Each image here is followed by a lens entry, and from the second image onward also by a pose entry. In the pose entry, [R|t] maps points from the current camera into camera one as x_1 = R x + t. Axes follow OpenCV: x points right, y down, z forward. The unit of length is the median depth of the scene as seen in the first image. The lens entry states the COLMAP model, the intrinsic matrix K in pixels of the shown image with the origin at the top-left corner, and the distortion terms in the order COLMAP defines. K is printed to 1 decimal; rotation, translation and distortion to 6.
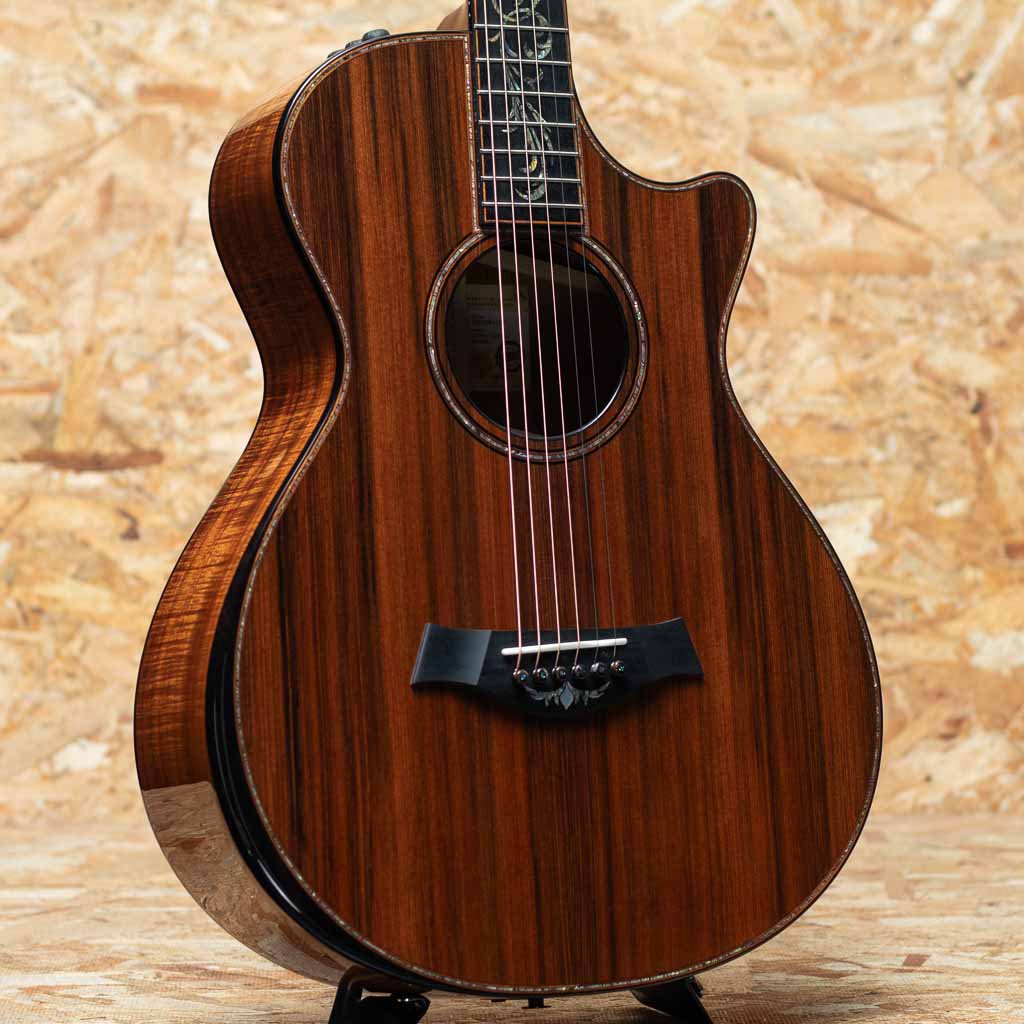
lens RADIAL K [[4077.1, 0, 463.5], [0, 4077.1, 568.8], [0, 0, 1]] dist [-0.074083, -0.045975]
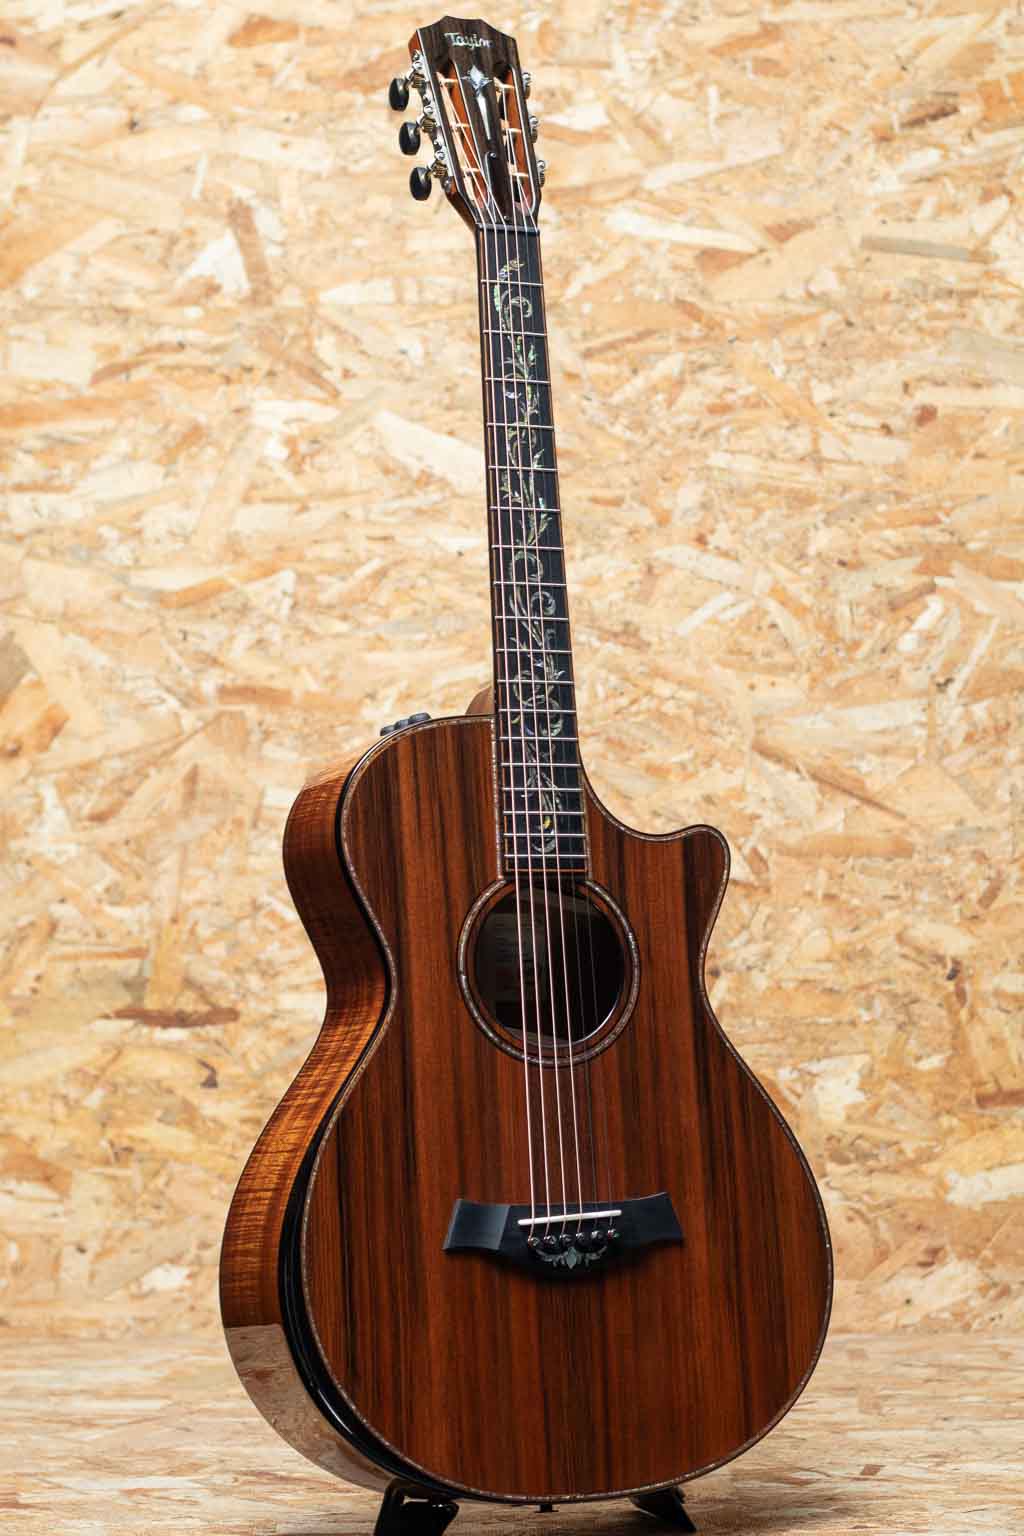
lens RADIAL K [[4357.3, 0, 512.0], [0, 4357.3, 768.0], [0, 0, 1]] dist [-0.034049, -0.636303]
pose [[0.999966, 0.004016, -0.007142, 0.011293], [-0.004384, 0.998622, -0.052291, -0.033138], [0.006922, 0.052321, 0.998606, -0.222809]]
